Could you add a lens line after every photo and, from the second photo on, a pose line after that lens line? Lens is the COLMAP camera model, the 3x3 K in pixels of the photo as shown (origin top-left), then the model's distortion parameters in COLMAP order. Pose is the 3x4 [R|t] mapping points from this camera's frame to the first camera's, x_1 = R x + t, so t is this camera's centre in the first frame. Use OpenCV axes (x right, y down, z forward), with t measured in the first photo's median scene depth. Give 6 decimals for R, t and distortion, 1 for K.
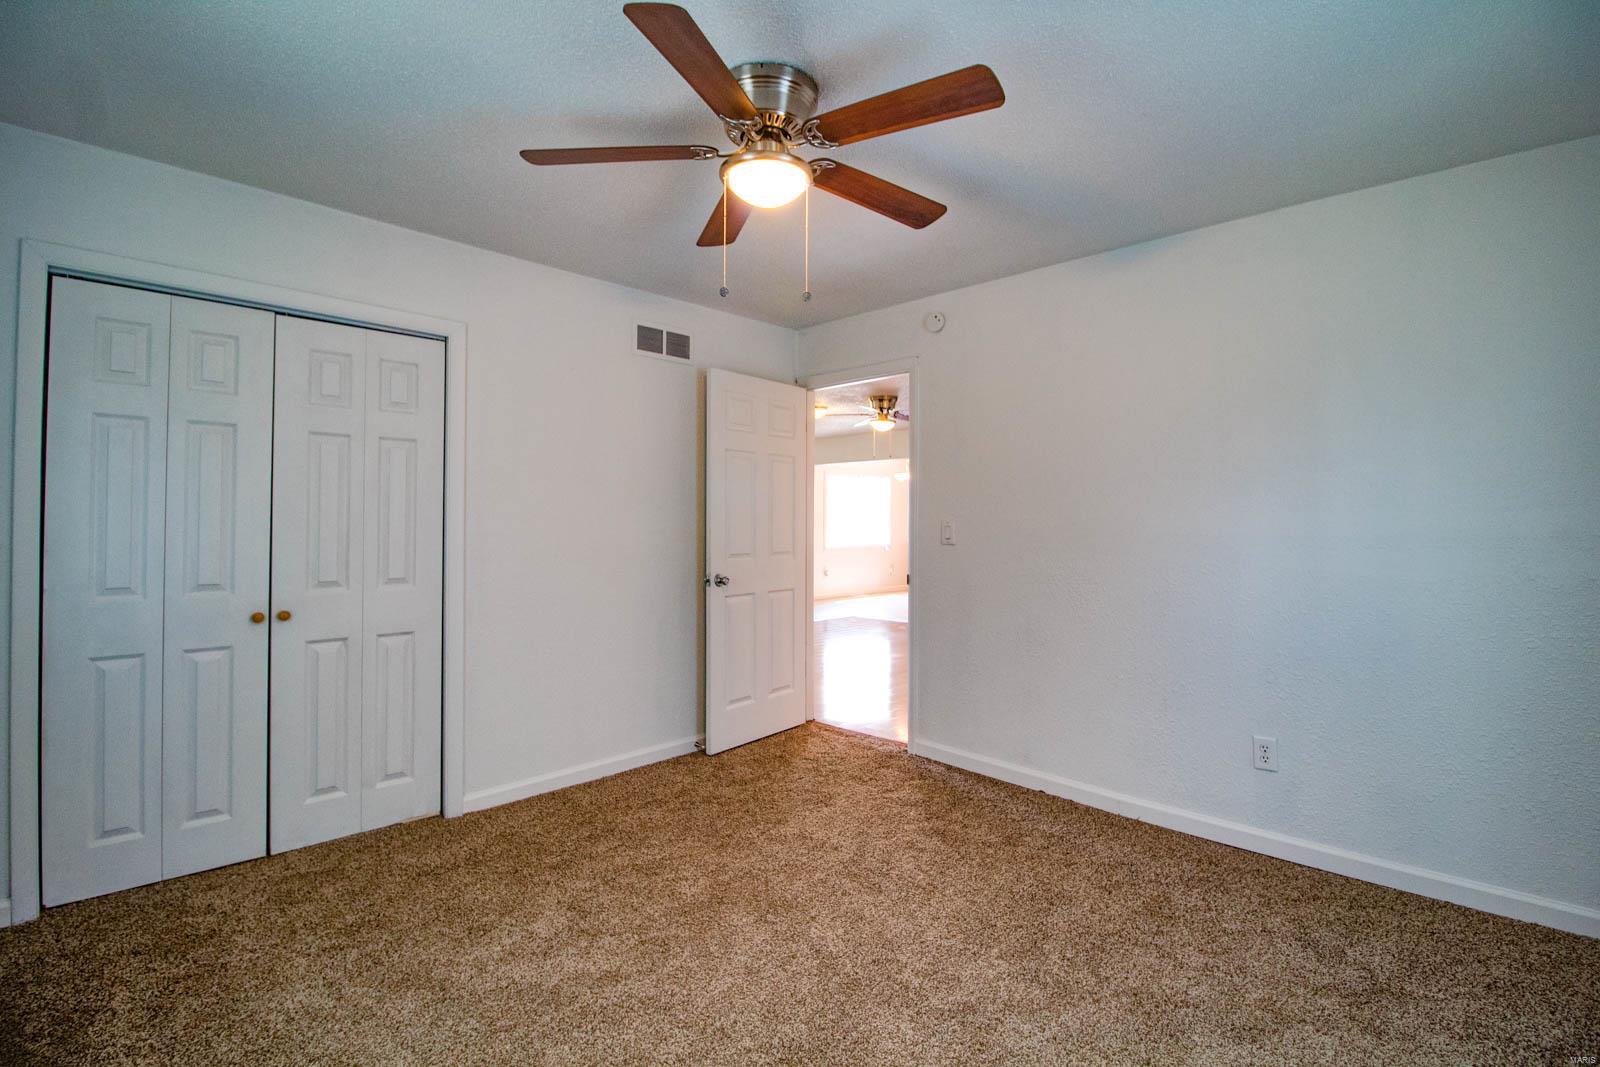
lens RADIAL K [[746.3, 0, 800.5], [0, 746.3, 514.0], [0, 0, 1]] dist [-0.000326, -0.015128]
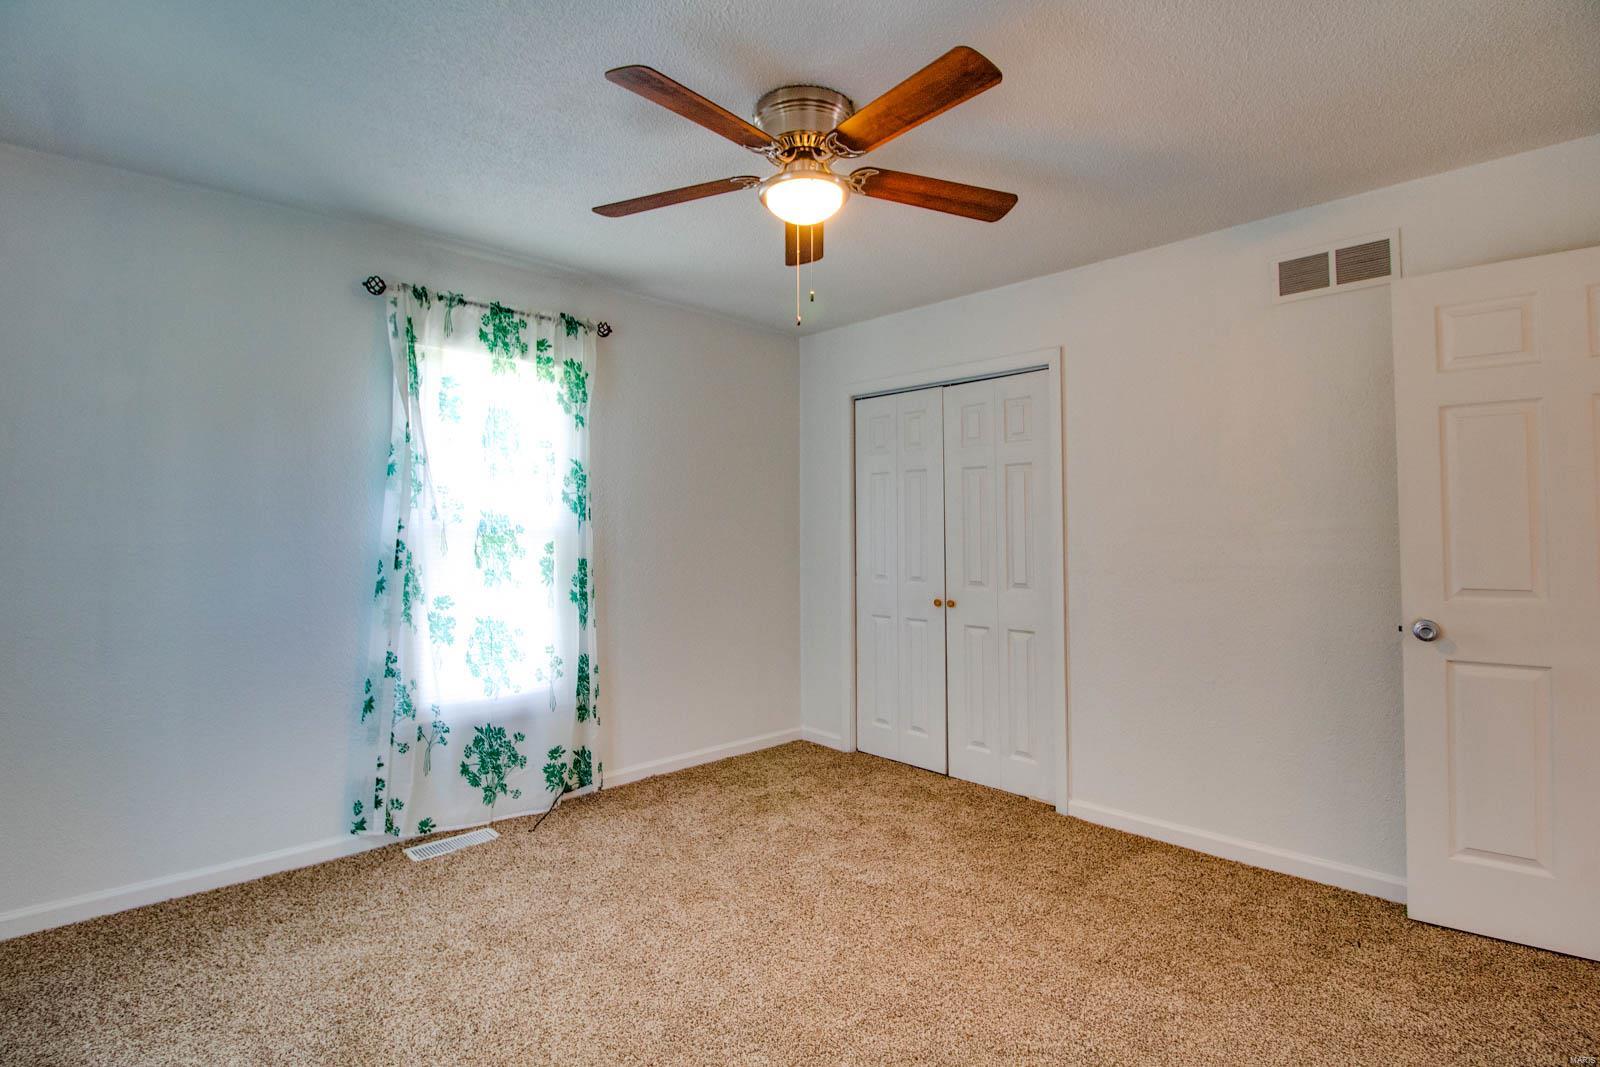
lens RADIAL K [[764.5, 0, 801.3], [0, 764.5, 513.3], [0, 0, 1]] dist [0.001239, -0.016427]
pose [[-0.019426, -0.032791, -0.999273, 0.707873], [0.014028, 0.999355, -0.033067, 0.012388], [0.999713, -0.014660, -0.018953, 0.728281]]
